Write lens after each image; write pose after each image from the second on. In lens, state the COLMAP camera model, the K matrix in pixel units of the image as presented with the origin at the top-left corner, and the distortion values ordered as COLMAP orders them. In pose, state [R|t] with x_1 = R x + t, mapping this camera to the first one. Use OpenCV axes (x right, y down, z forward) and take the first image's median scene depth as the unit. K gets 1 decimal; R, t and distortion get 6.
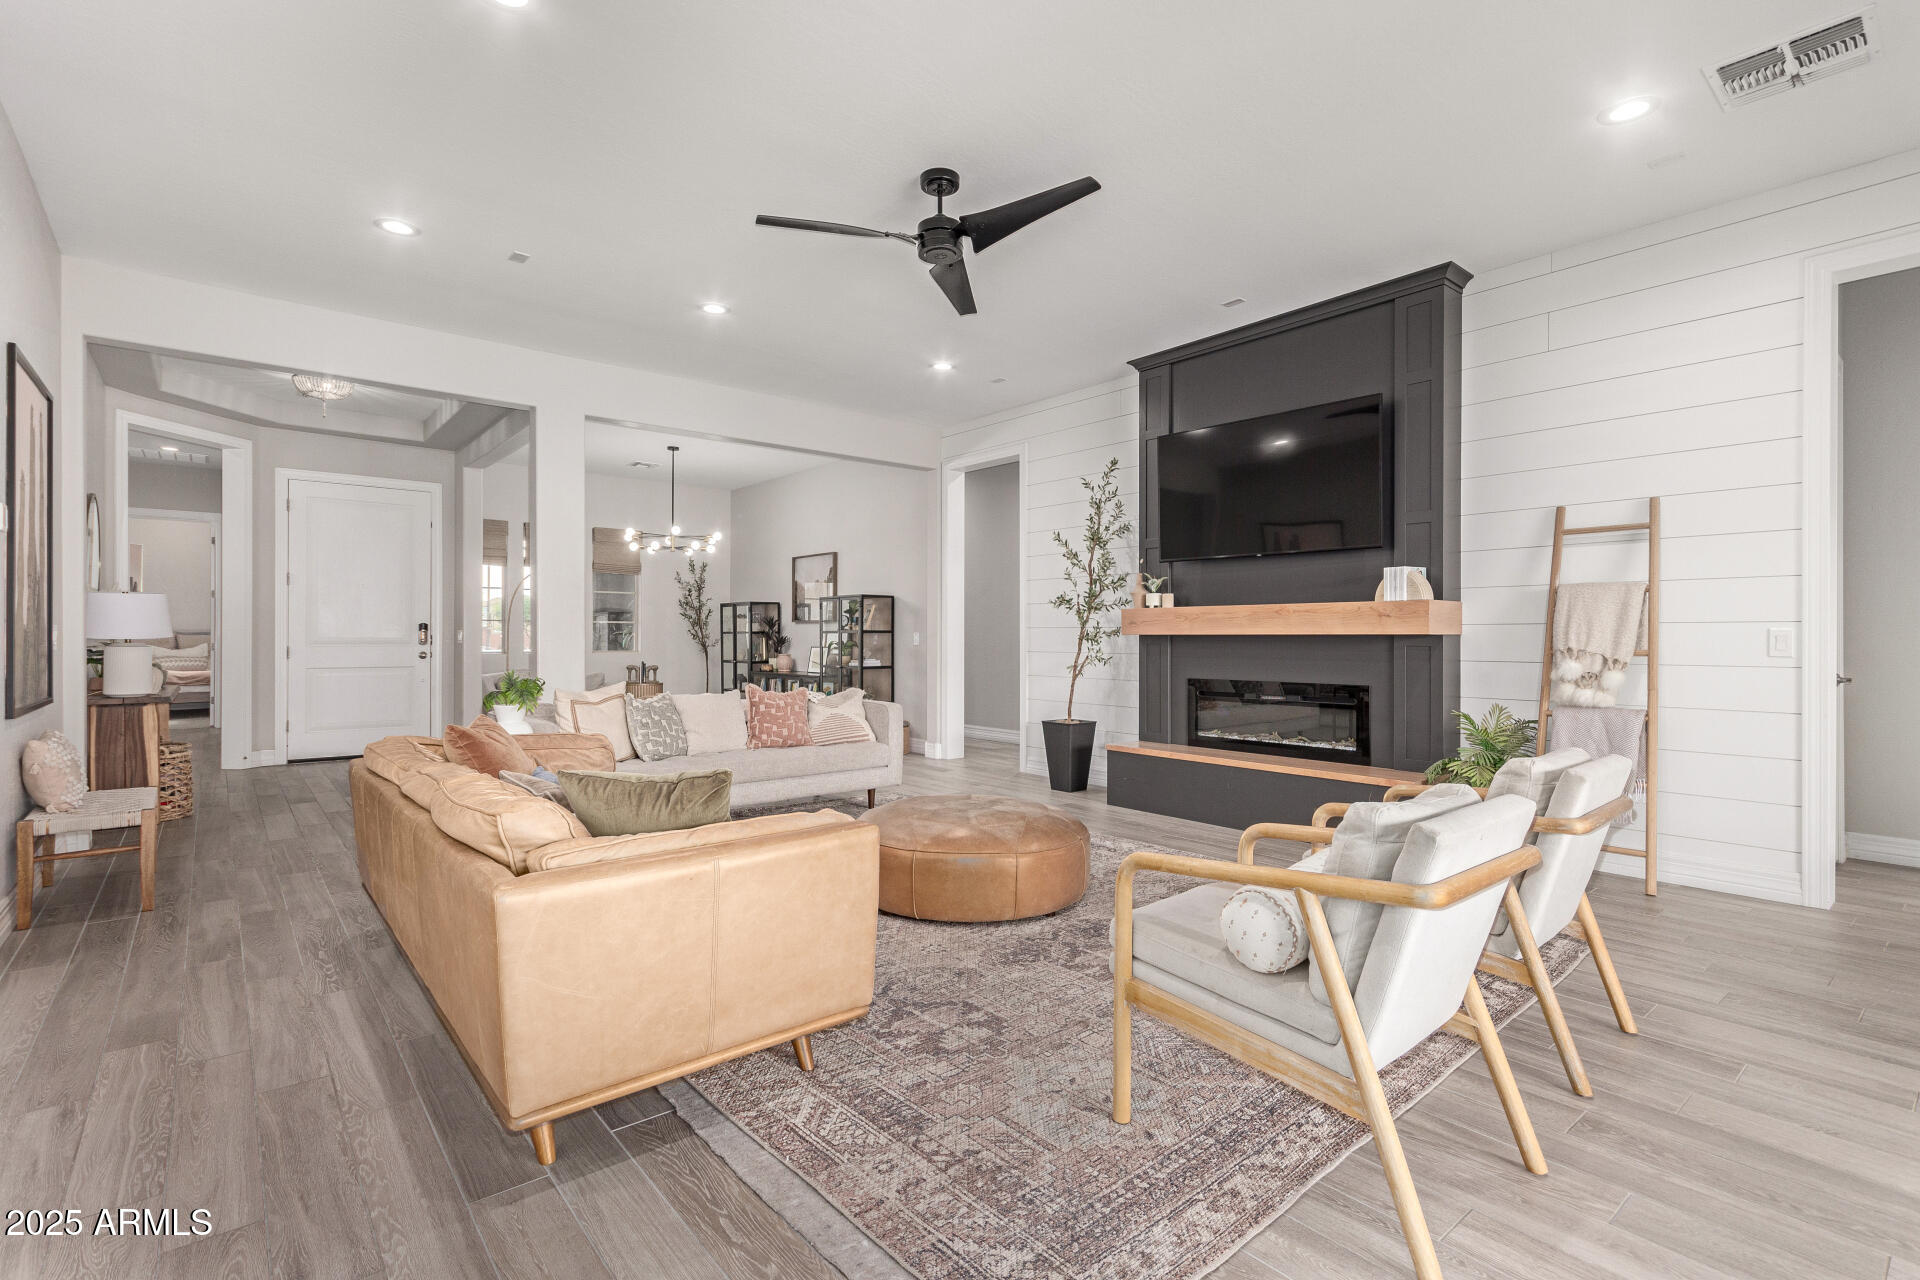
lens RADIAL K [[890.0, 0, 959.5], [0, 890.0, 642.5], [0, 0, 1]] dist [0.002729, -0.000065]
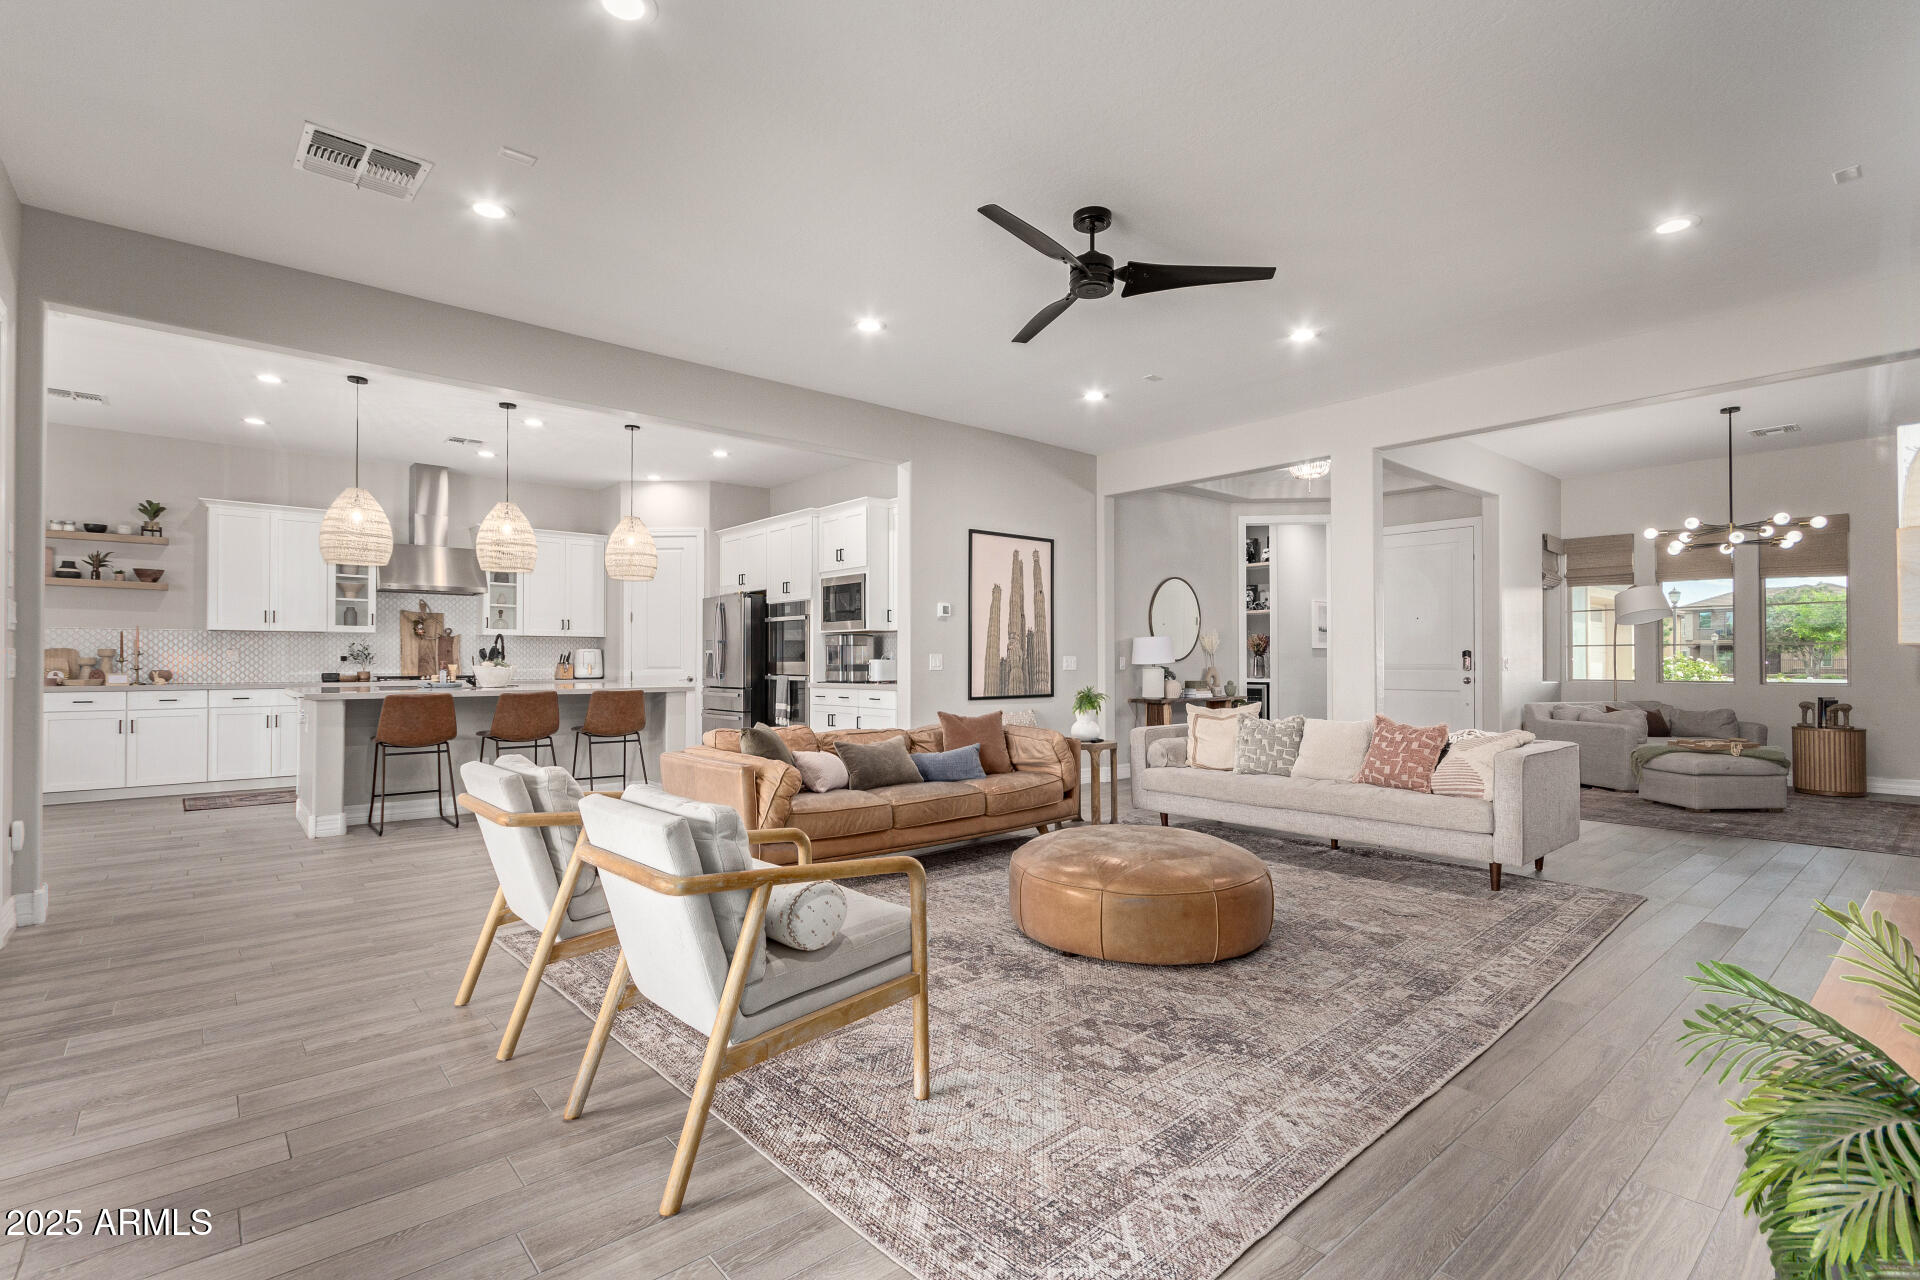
lens RADIAL K [[889.5, 0, 957.0], [0, 889.5, 658.2], [0, 0, 1]] dist [0.003229, -0.000120]
pose [[0.019206, -0.005672, -0.999799, 0.630903], [-0.007797, 0.999953, -0.005823, -0.001309], [0.999785, 0.007907, 0.019161, 0.520648]]
